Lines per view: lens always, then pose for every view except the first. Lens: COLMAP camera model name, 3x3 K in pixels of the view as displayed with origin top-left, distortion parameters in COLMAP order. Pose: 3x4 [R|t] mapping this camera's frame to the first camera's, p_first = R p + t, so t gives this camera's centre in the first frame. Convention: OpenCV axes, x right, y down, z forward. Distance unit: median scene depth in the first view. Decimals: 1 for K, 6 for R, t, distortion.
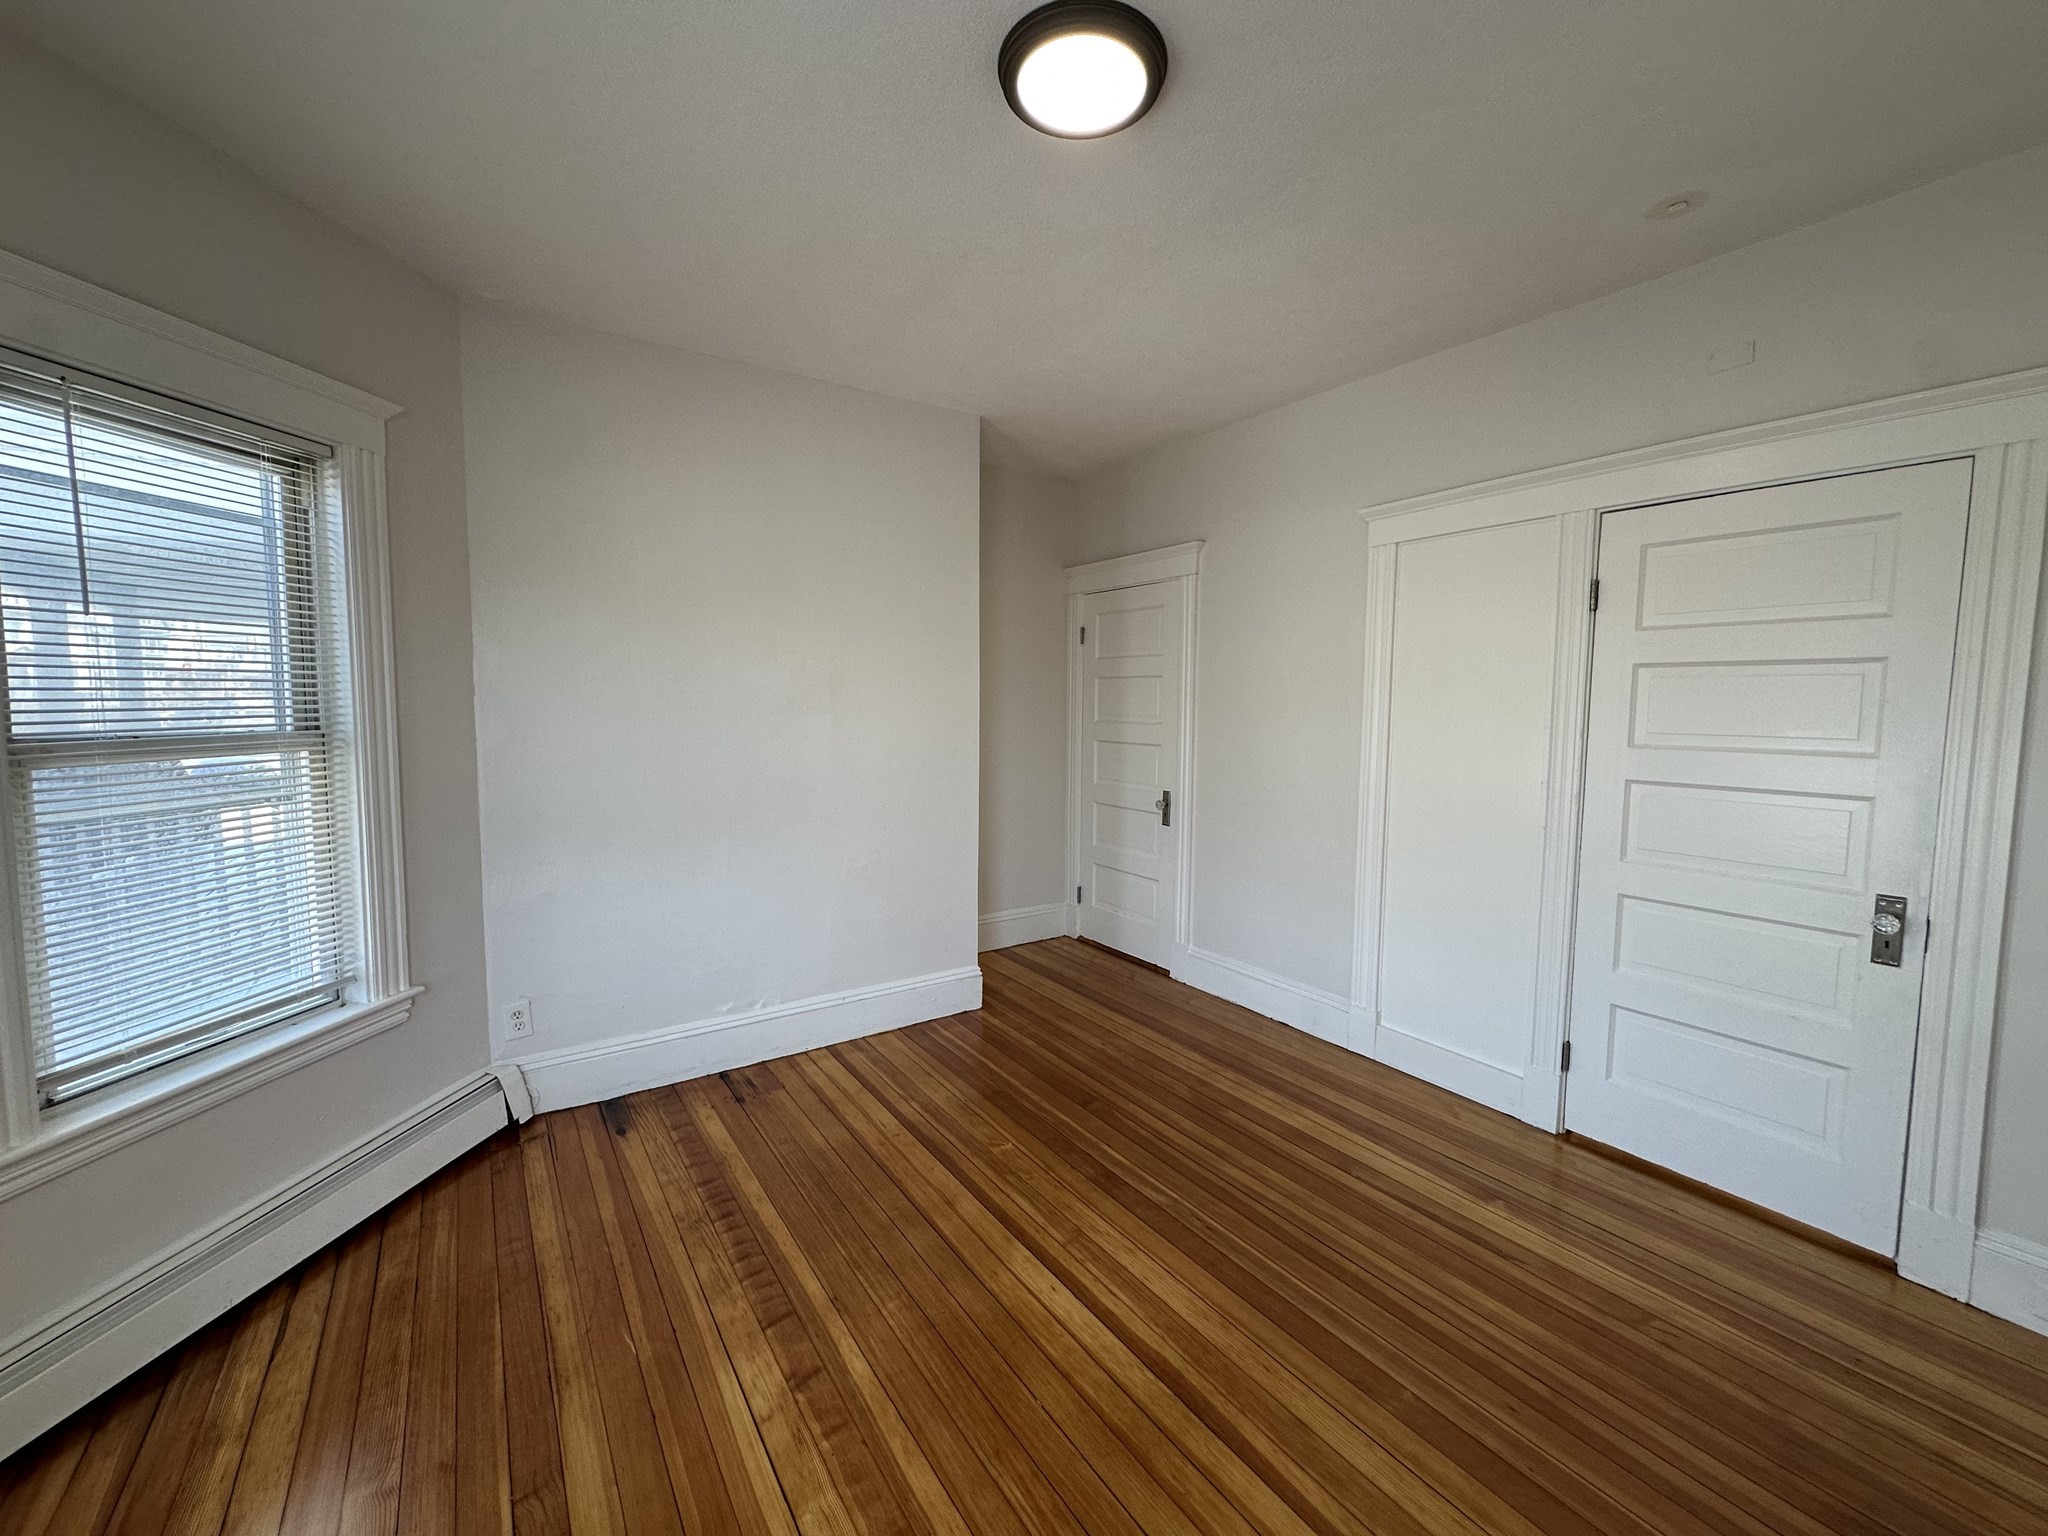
lens RADIAL K [[816.3, 0, 1024.0], [0, 816.3, 768.0], [0, 0, 1]] dist [-0.004494, 0.000642]
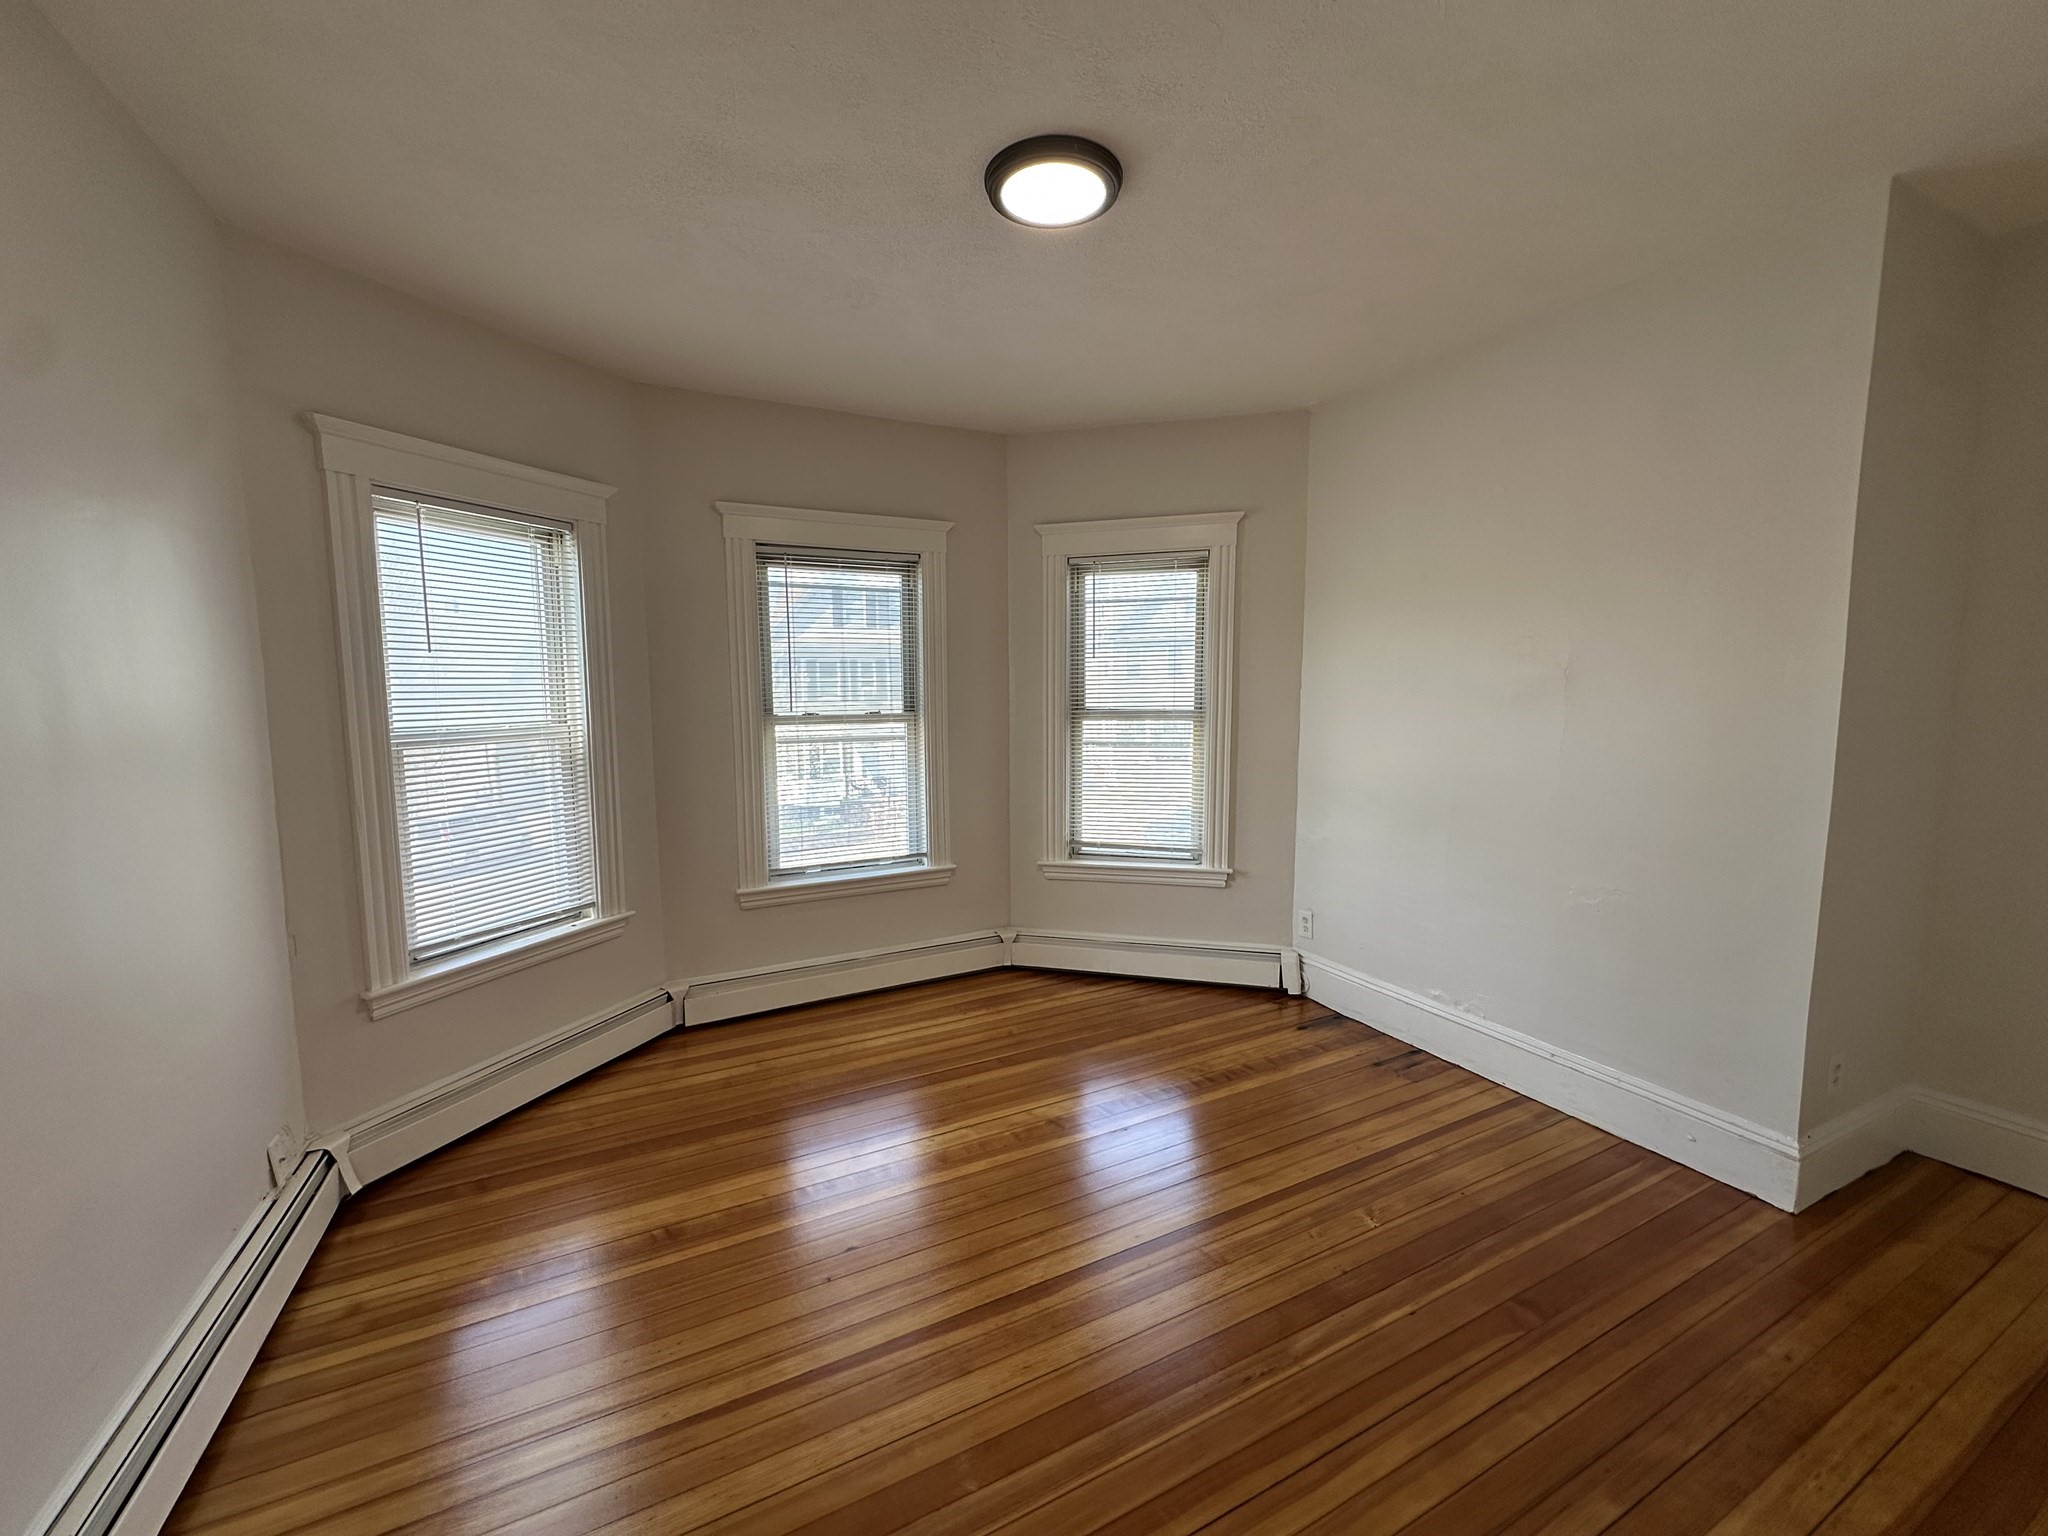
lens RADIAL K [[816.3, 0, 1024.0], [0, 816.3, 768.0], [0, 0, 1]] dist [-0.004494, 0.000642]
pose [[-0.134044, 0.096047, -0.986310, 0.869835], [-0.073159, 0.991617, 0.106507, -0.072616], [0.988271, 0.086434, -0.125894, 0.754428]]
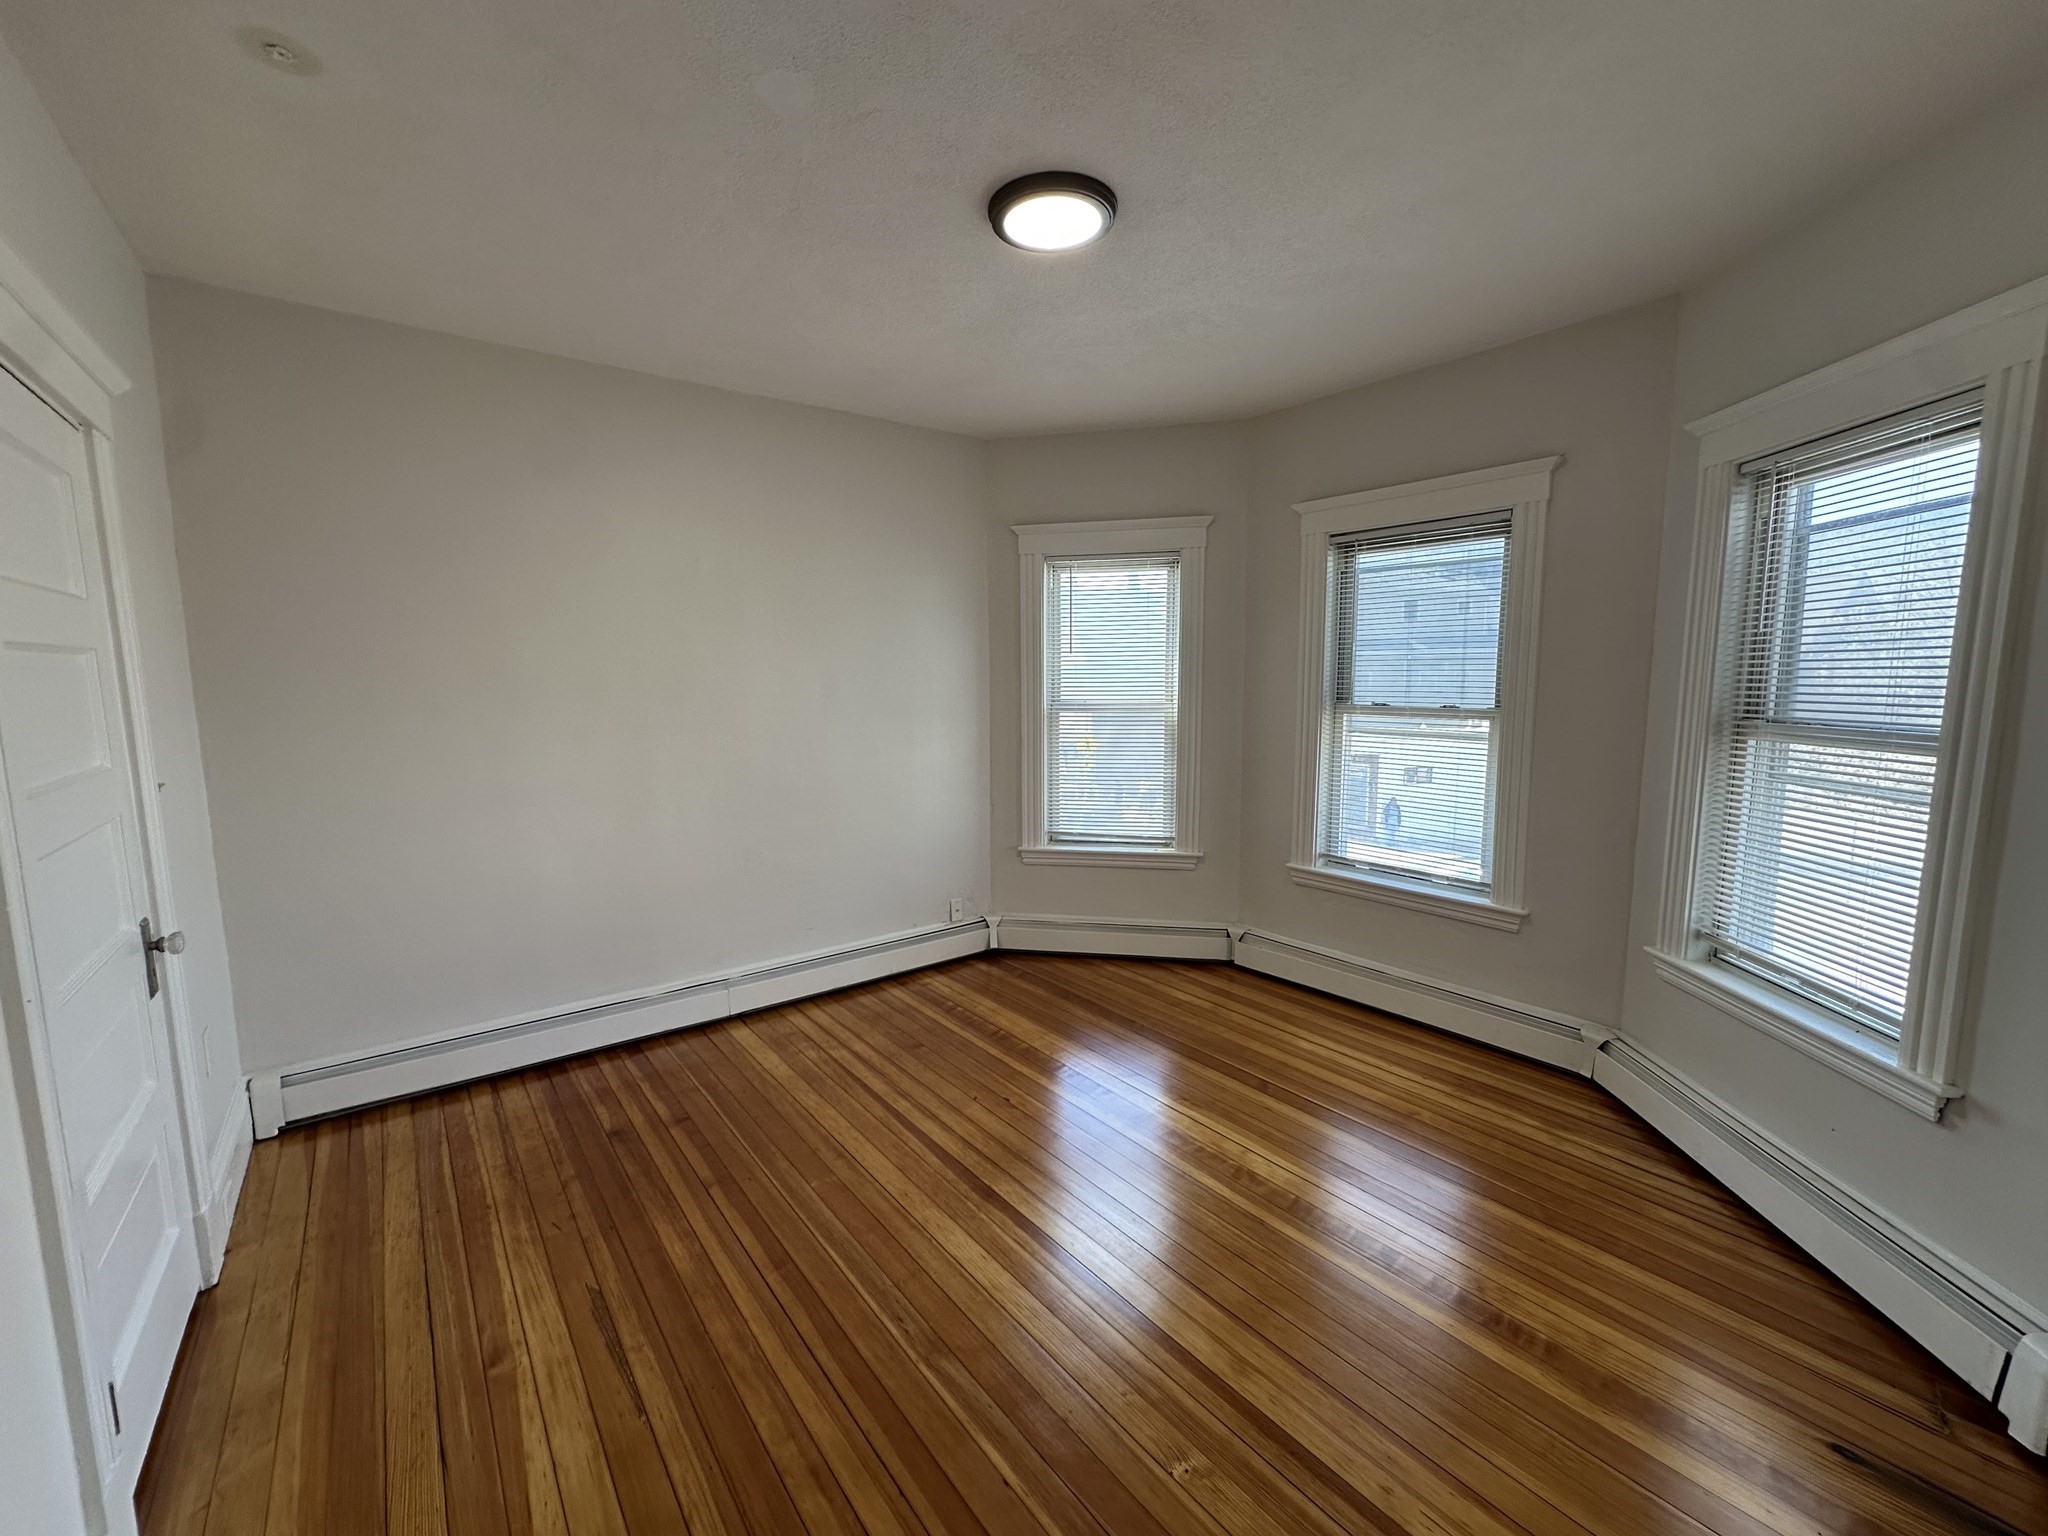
lens RADIAL K [[816.3, 0, 1024.0], [0, 816.3, 768.0], [0, 0, 1]] dist [-0.004494, 0.000642]
pose [[-0.997949, 0.009812, -0.063255, 0.131270], [-0.002894, 0.980258, 0.197702, -0.154920], [0.063946, 0.197480, -0.978219, 1.558771]]
